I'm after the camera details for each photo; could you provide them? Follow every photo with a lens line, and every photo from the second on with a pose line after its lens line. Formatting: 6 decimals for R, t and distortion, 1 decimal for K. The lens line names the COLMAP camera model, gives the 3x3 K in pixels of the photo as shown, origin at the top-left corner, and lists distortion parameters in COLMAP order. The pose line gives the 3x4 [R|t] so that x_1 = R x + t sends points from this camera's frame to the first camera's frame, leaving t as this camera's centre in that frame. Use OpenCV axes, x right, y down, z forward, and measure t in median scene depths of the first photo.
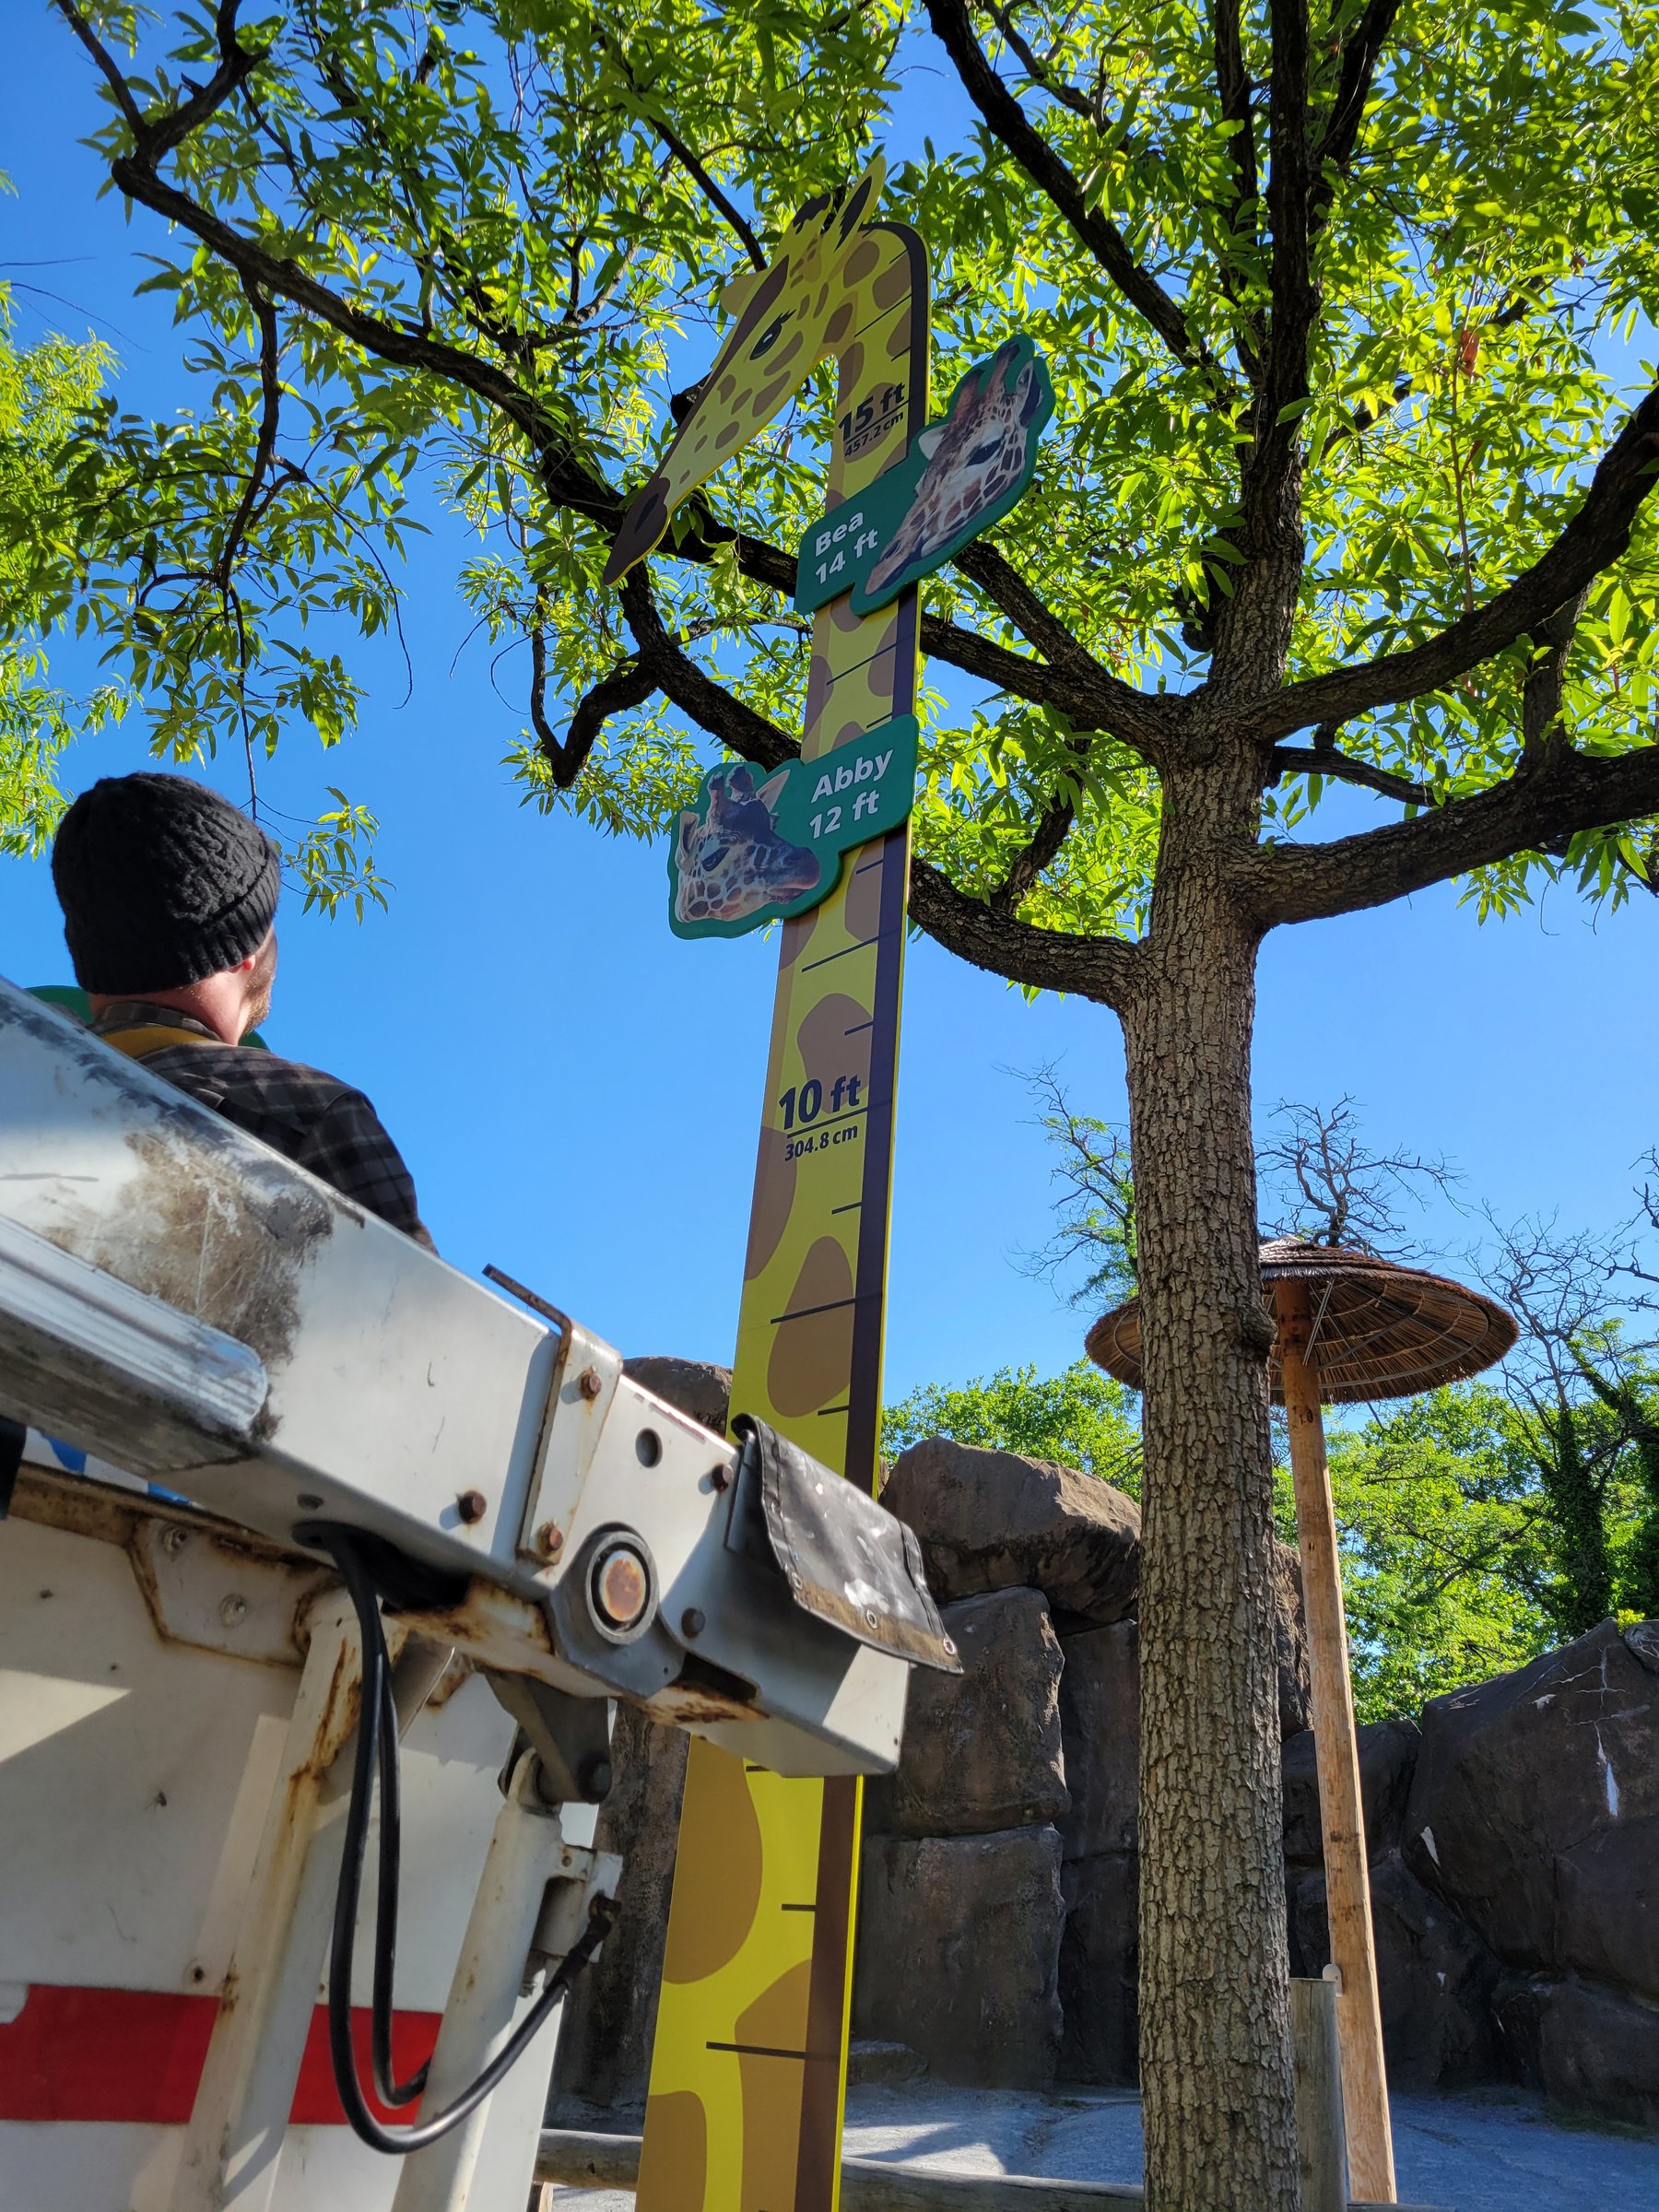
lens RADIAL K [[1658.1, 0, 829.5], [0, 1658.1, 1106.0], [0, 0, 1]] dist [0.077400, -0.076340]
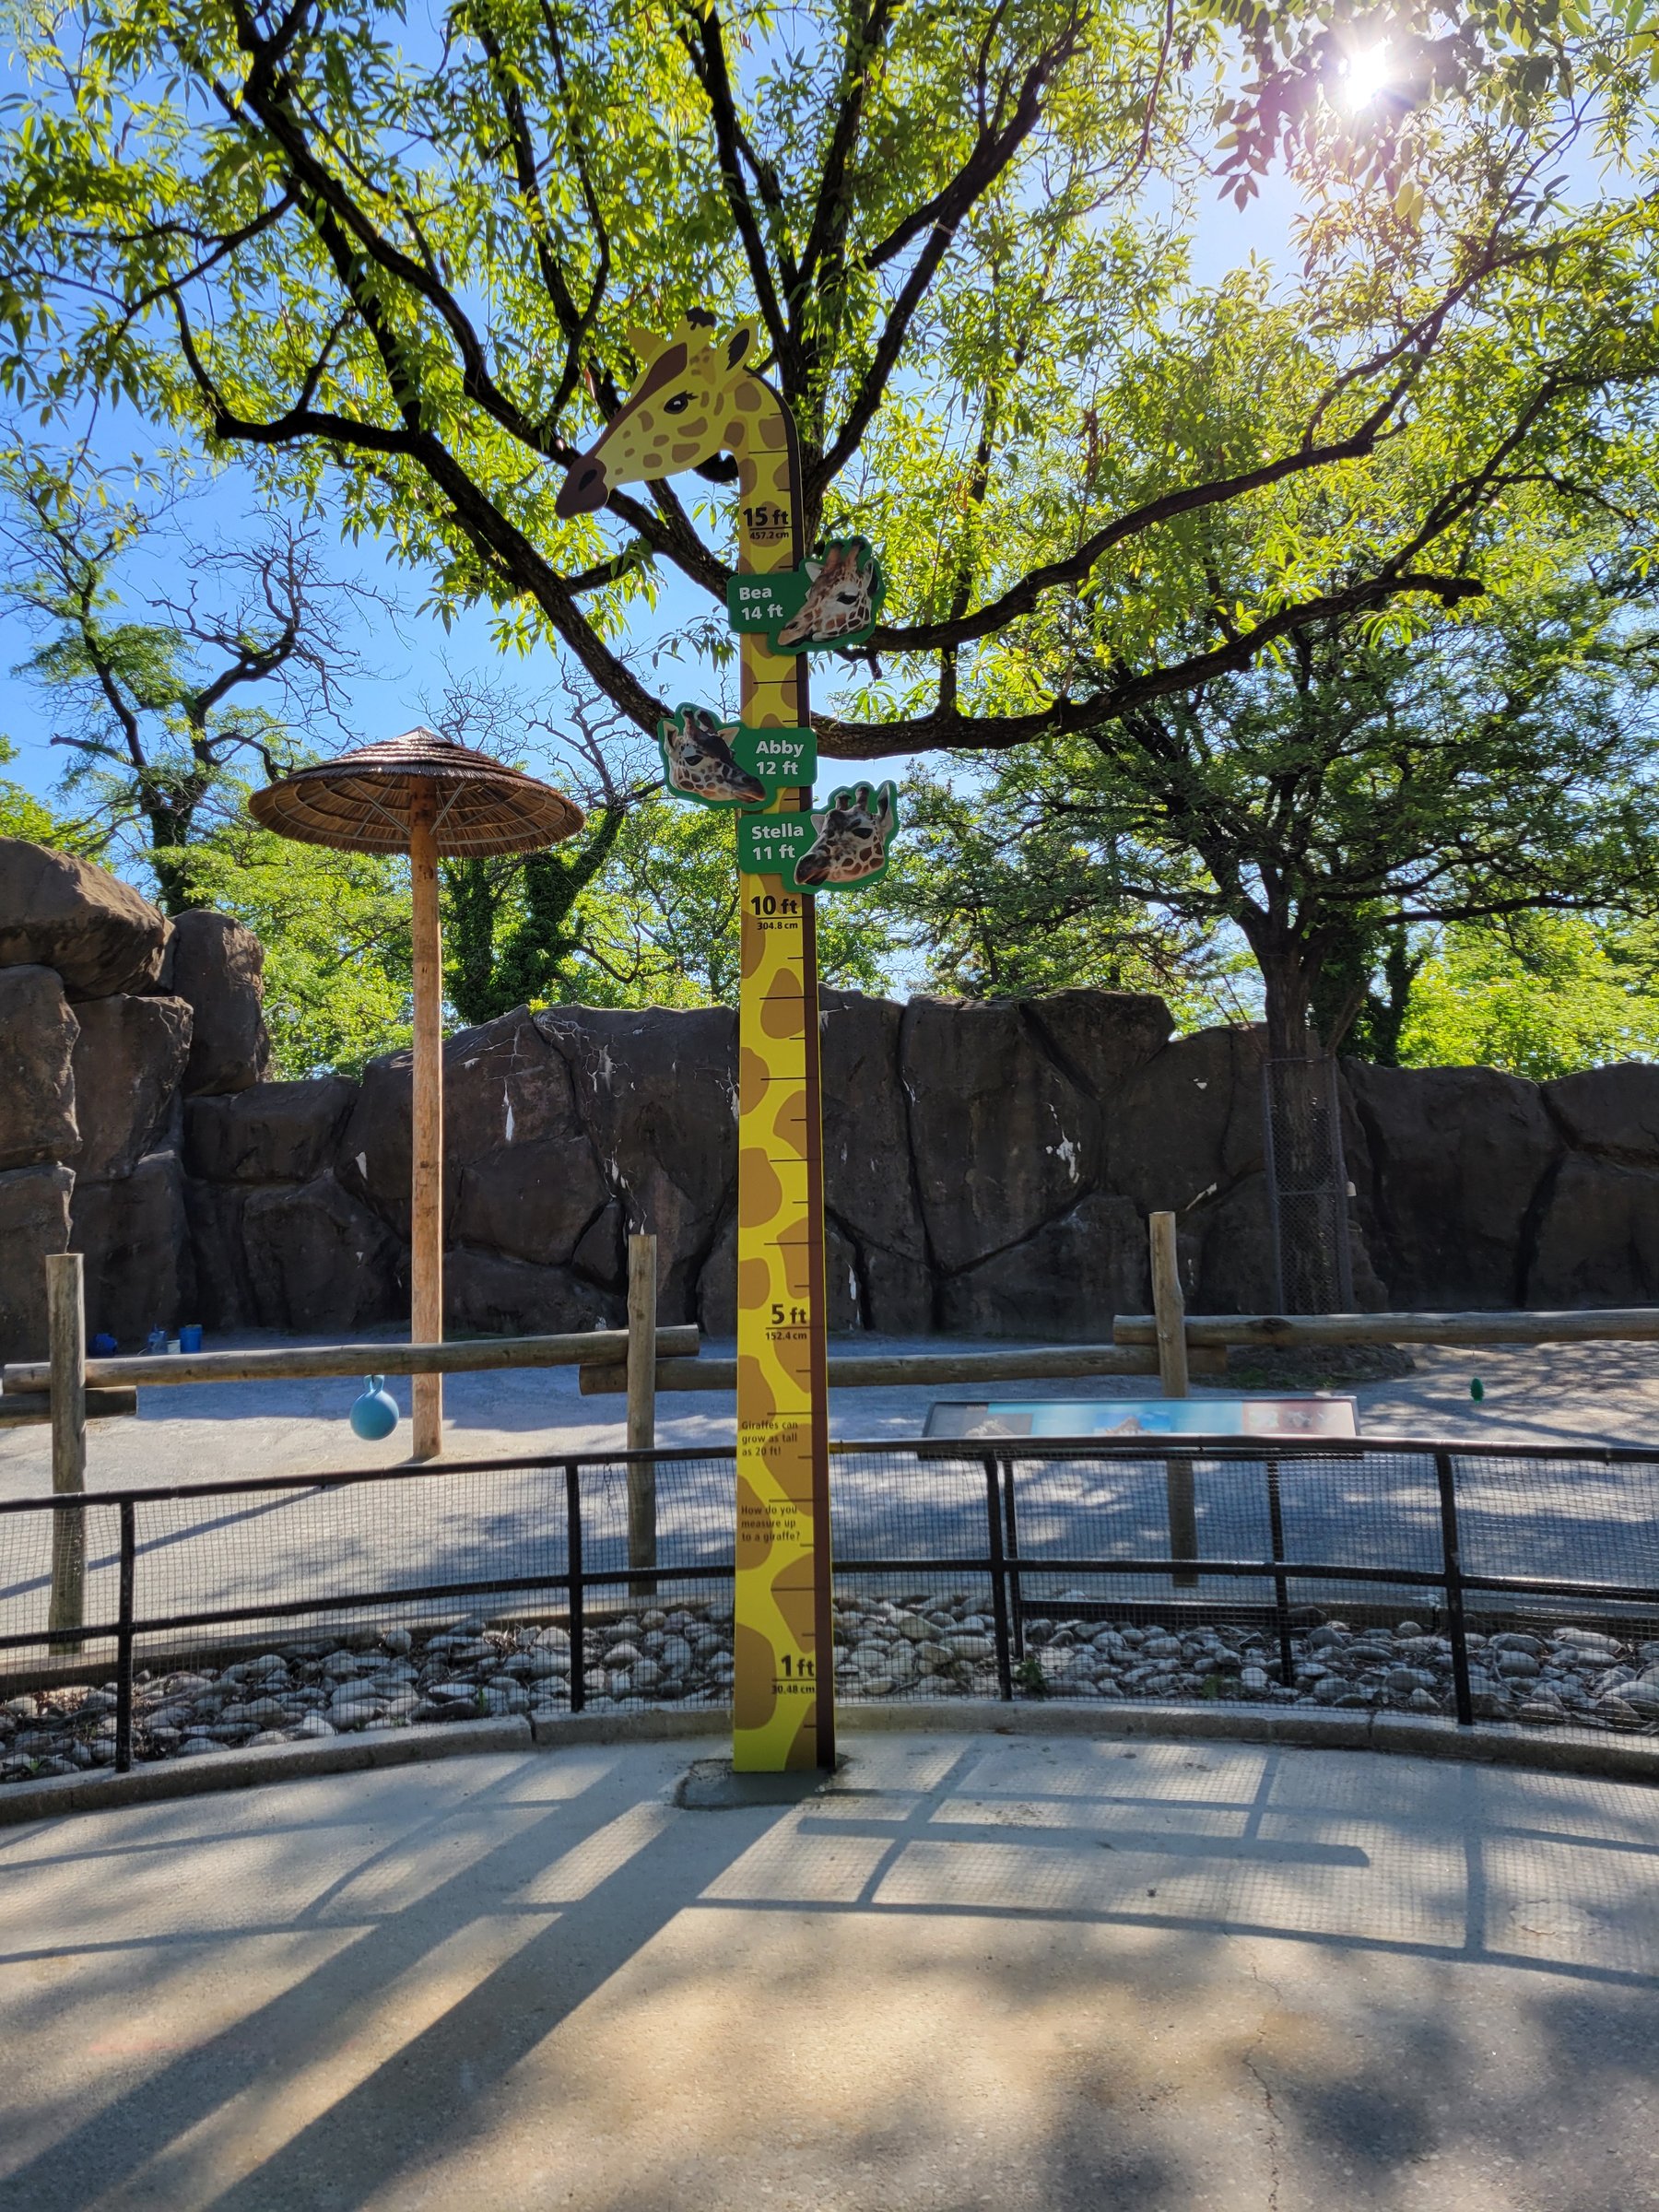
lens RADIAL K [[1658.1, 0, 829.5], [0, 1658.1, 1106.0], [0, 0, 1]] dist [0.077400, -0.076340]
pose [[0.766417, -0.015439, 0.642158, -0.325539], [-0.224511, 0.930220, 0.290319, -0.098095], [-0.601831, -0.366677, 0.709470, -0.188843]]
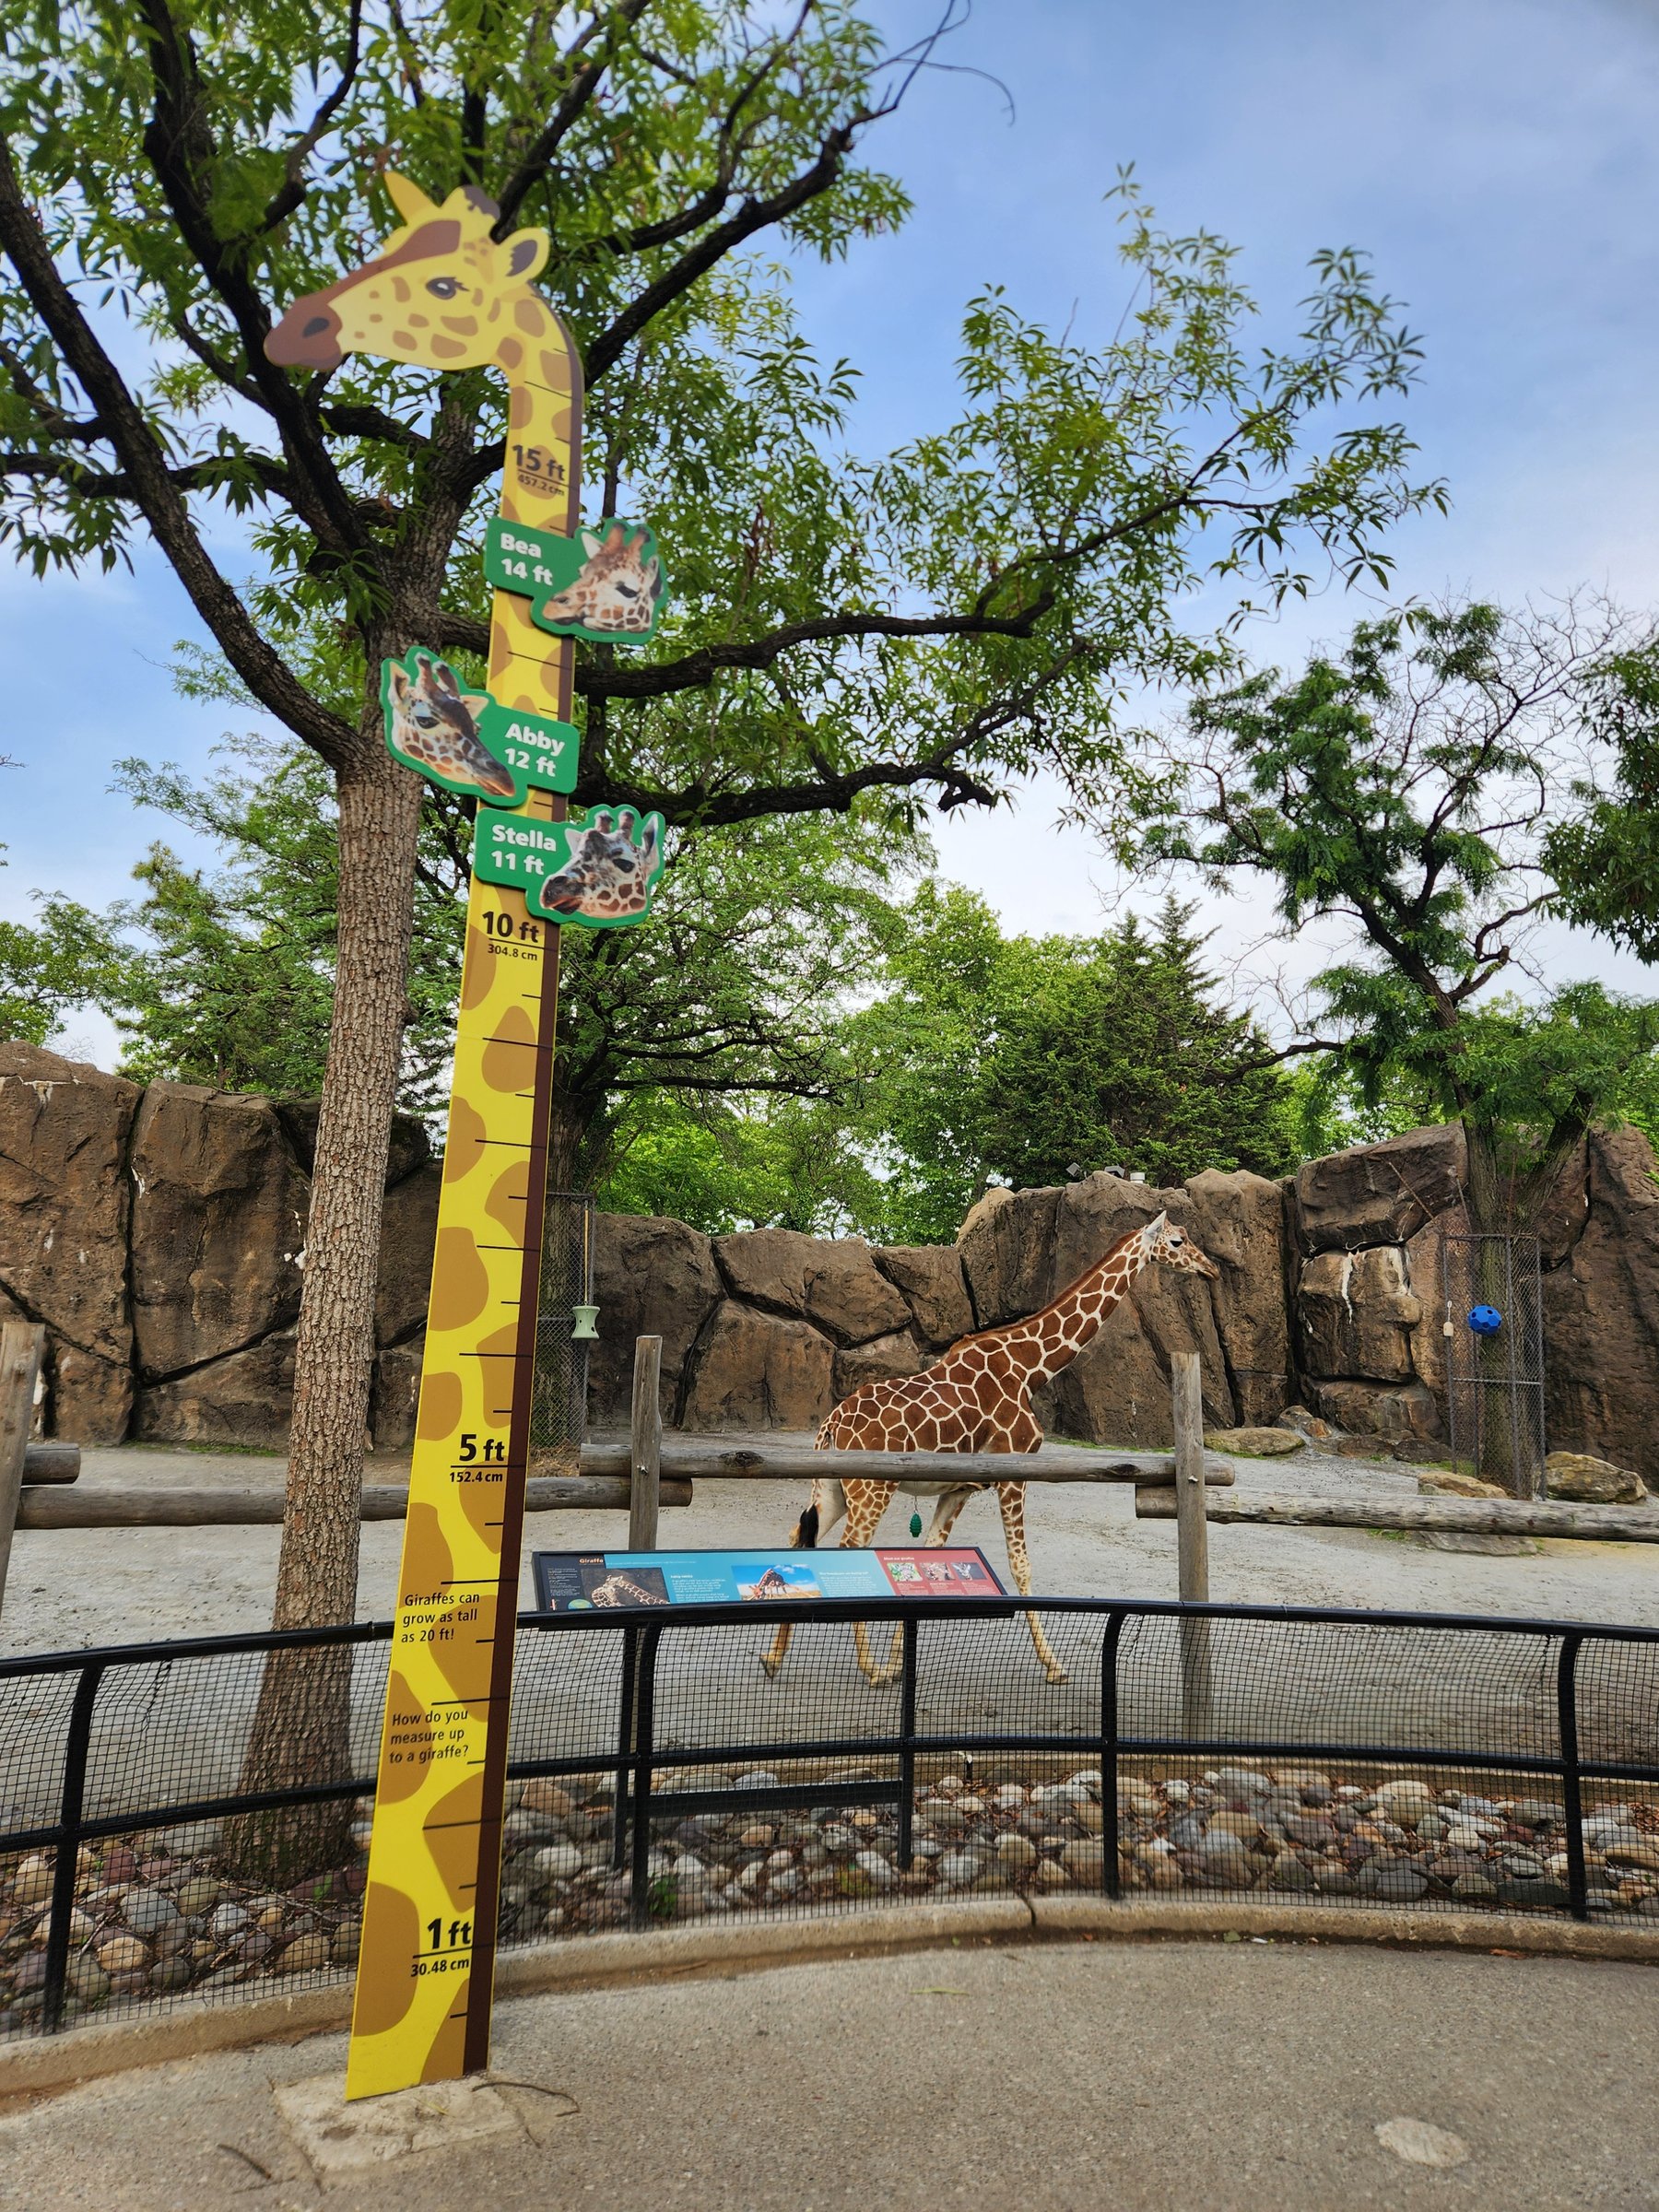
lens RADIAL K [[1477.6, 0, 826.4], [0, 1477.6, 1129.8], [0, 0, 1]] dist [0.133187, -0.184086]
pose [[0.317316, 0.113533, 0.941499, -0.323503], [-0.438611, 0.897806, 0.039563, -0.004762], [-0.840792, -0.425506, 0.334685, 0.002600]]
